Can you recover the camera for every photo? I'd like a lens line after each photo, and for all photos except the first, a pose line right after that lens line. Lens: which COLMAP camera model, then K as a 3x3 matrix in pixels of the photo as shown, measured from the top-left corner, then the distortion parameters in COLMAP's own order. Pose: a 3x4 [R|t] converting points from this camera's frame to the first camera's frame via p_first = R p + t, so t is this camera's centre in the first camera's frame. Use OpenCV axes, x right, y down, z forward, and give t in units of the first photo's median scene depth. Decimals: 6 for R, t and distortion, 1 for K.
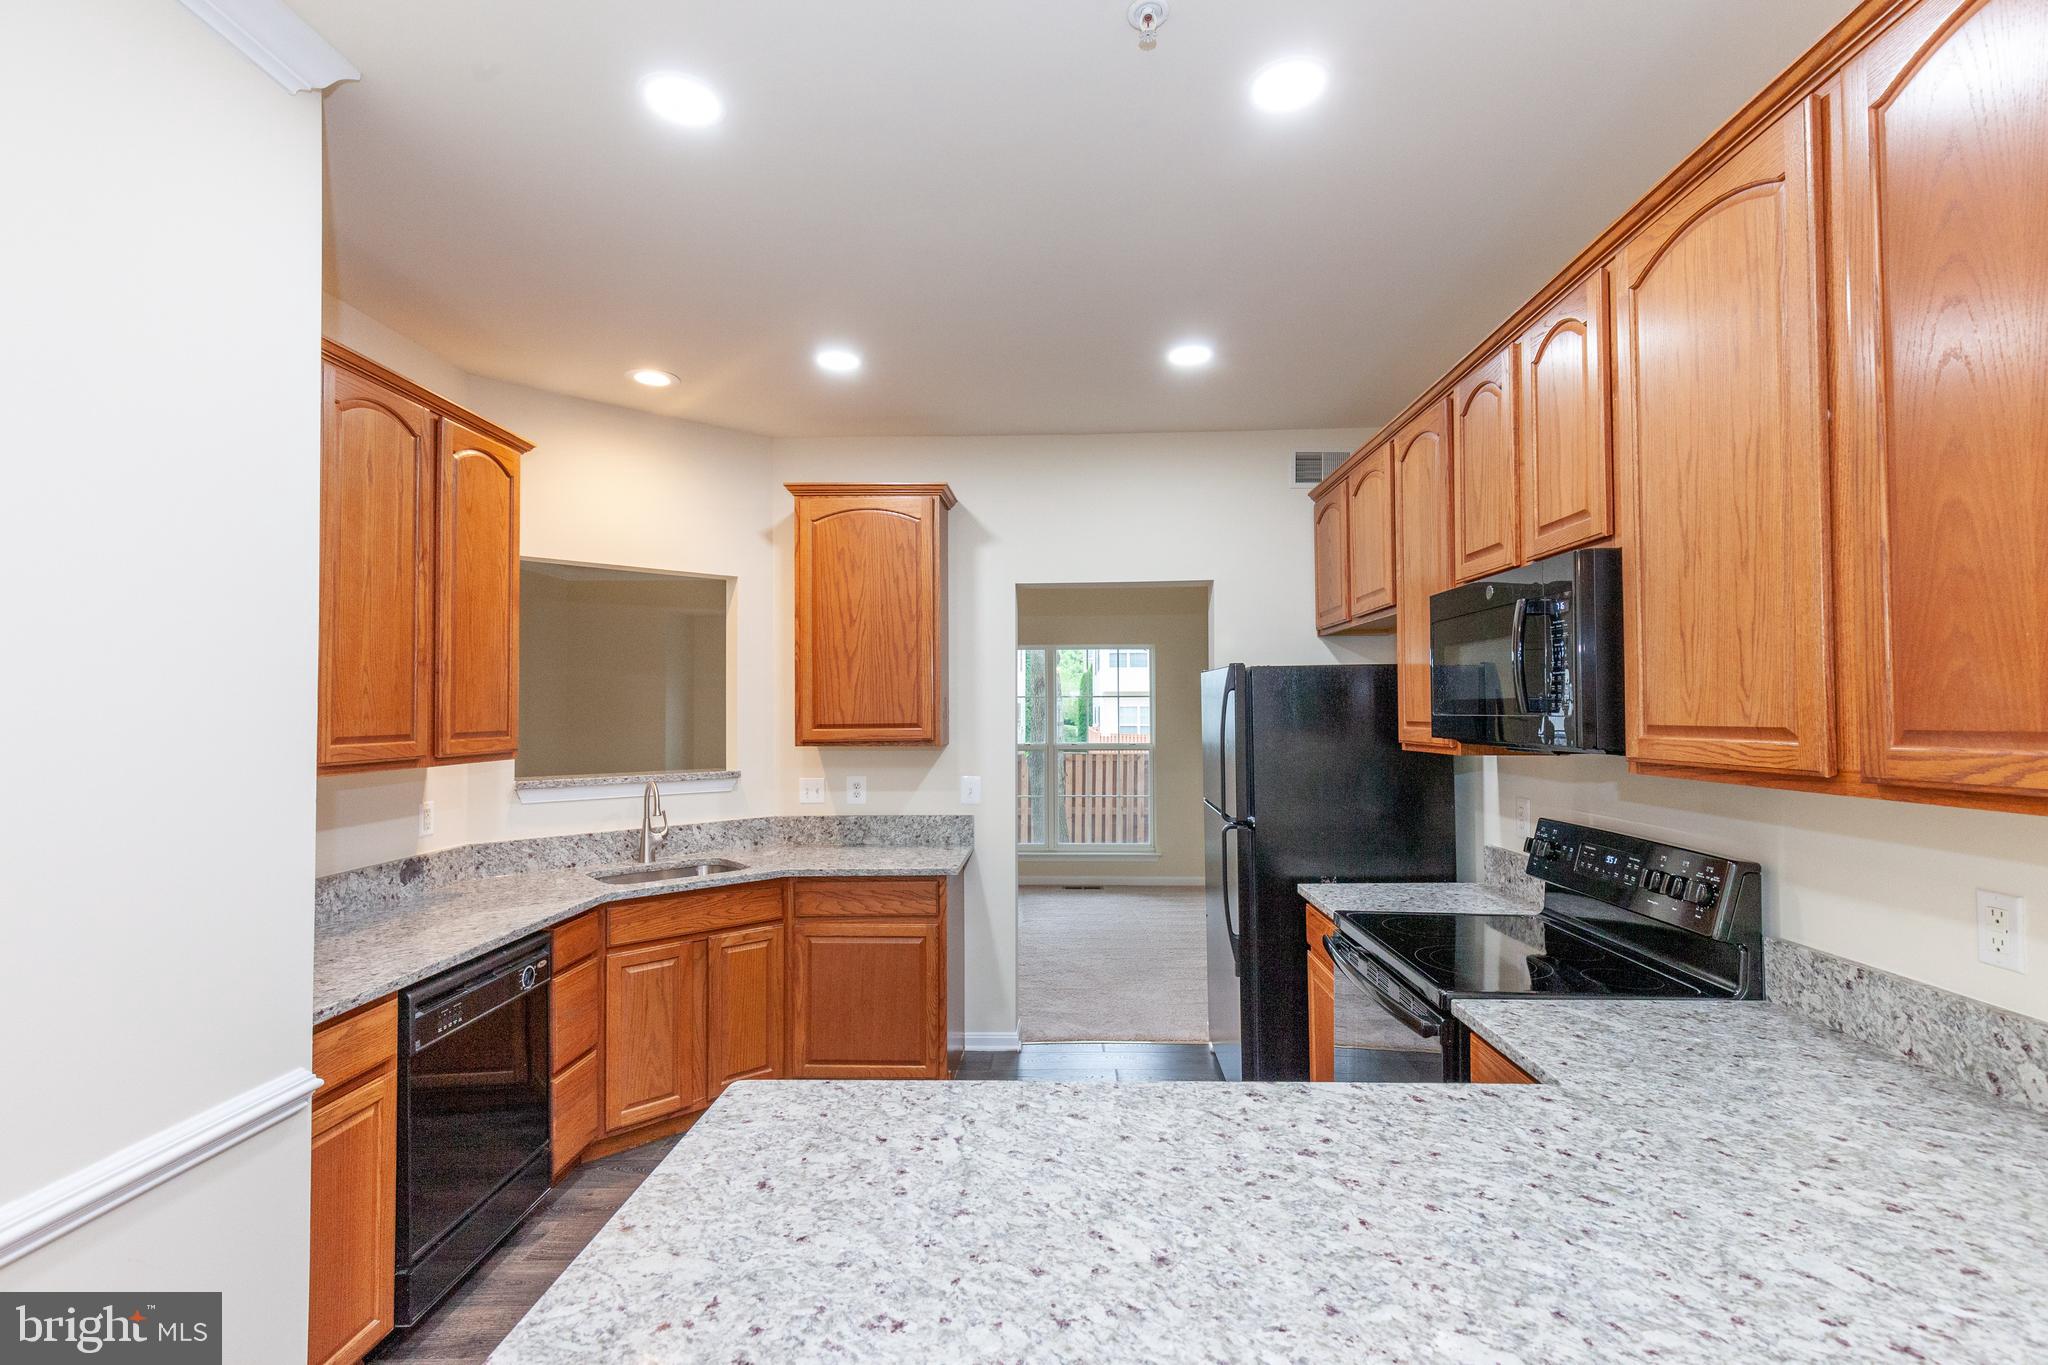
lens RADIAL K [[928.6, 0, 1030.6], [0, 928.6, 684.1], [0, 0, 1]] dist [-0.000578, 0.000451]
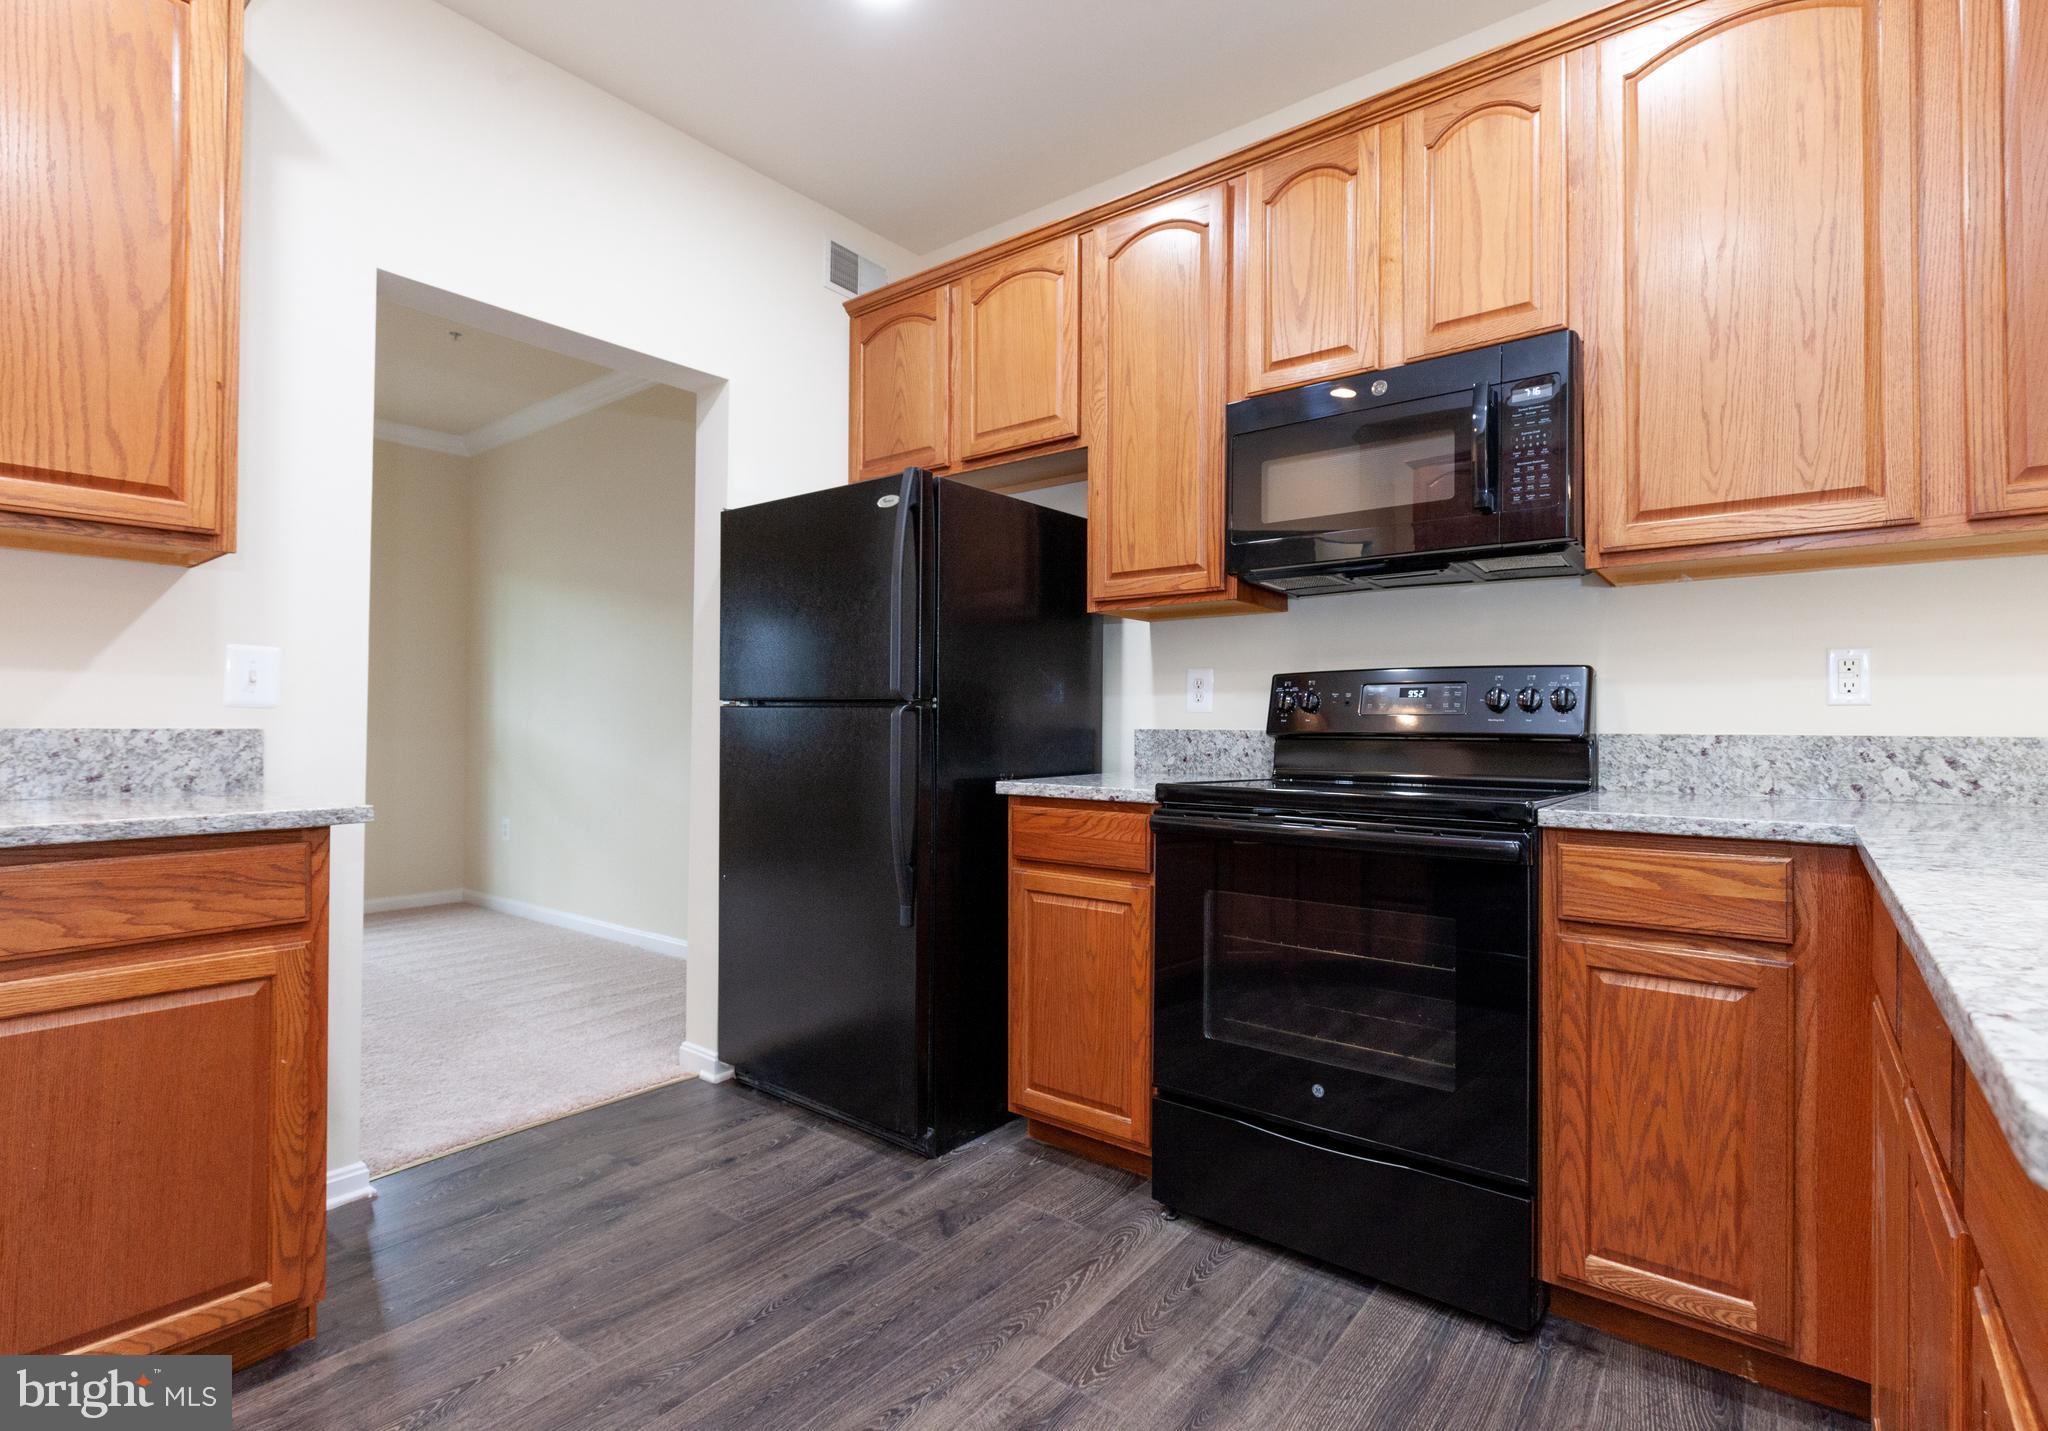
lens RADIAL K [[954.0, 0, 1031.9], [0, 954.0, 732.2], [0, 0, 1]] dist [-0.009478, 0.000405]
pose [[0.560886, 0.015529, 0.827747, -0.554053], [-0.031292, 0.999507, 0.002452, 0.301635], [-0.827302, -0.027277, 0.561096, 0.963977]]
